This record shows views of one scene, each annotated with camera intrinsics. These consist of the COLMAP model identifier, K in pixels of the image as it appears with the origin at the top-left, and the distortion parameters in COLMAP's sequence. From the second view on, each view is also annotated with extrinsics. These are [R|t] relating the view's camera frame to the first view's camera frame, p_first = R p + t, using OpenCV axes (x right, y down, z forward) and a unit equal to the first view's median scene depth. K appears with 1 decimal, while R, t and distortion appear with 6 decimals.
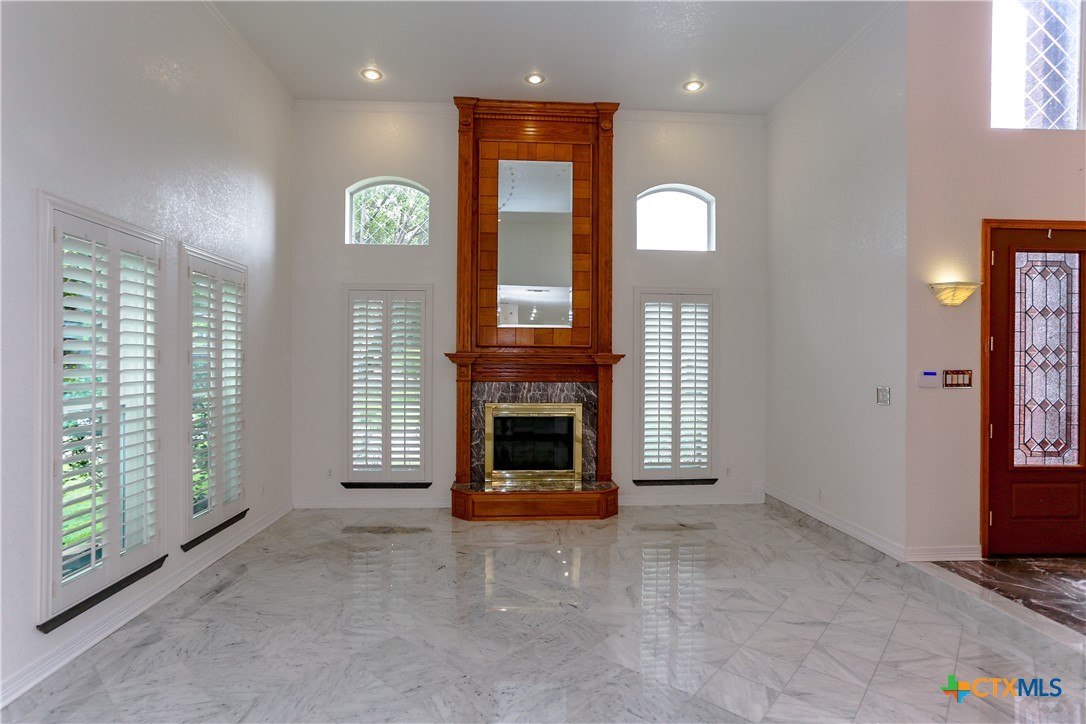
lens RADIAL K [[536.3, 0, 546.8], [0, 536.3, 362.2], [0, 0, 1]] dist [-0.045380, 0.026166]
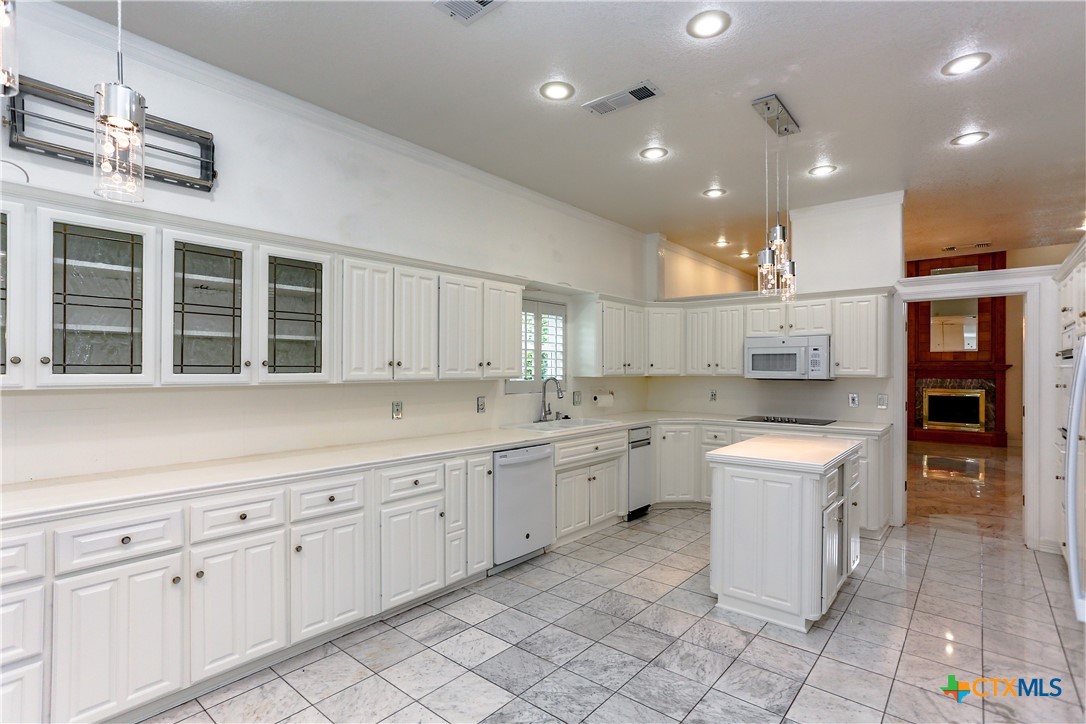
lens RADIAL K [[536.3, 0, 534.1], [0, 536.3, 367.4], [0, 0, 1]] dist [-0.045380, 0.026166]
pose [[0.714044, -0.005328, -0.700080, 0.234943], [0.002937, 0.999985, -0.004615, -0.000898], [0.700094, 0.001239, 0.714049, -1.493277]]
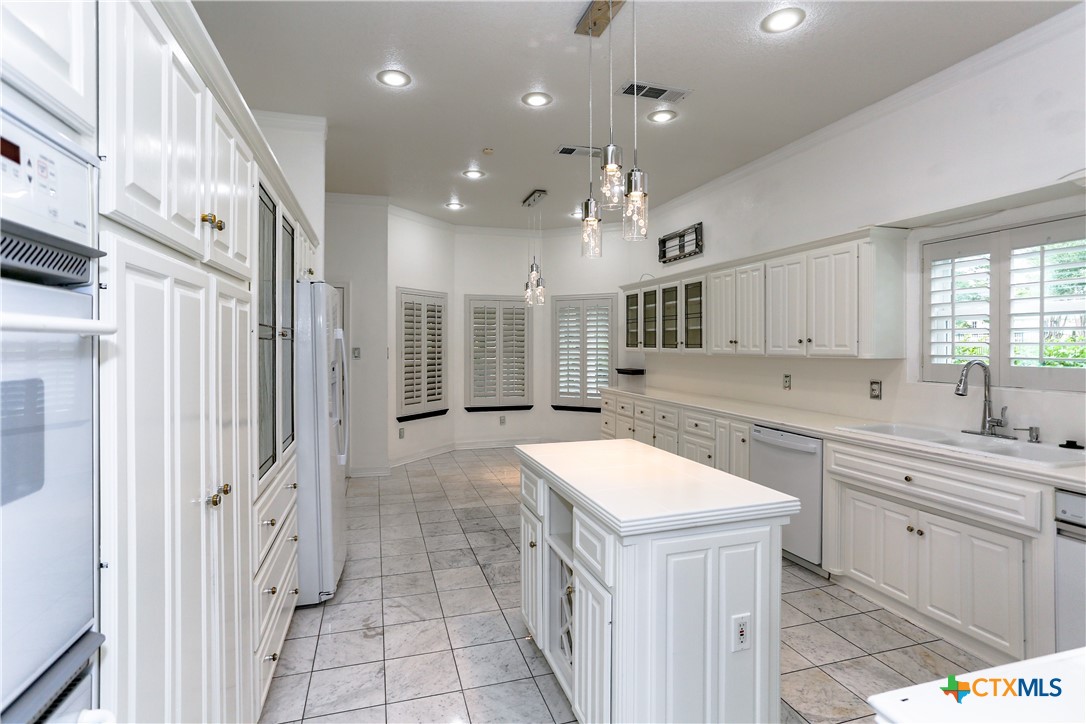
lens RADIAL K [[536.3, 0, 533.3], [0, 536.3, 343.9], [0, 0, 1]] dist [-0.045380, 0.026166]
pose [[-0.976526, -0.003707, -0.215368, 0.170432], [-0.002835, 0.999986, -0.004358, -0.001138], [0.215381, -0.003645, -0.976523, -0.503941]]
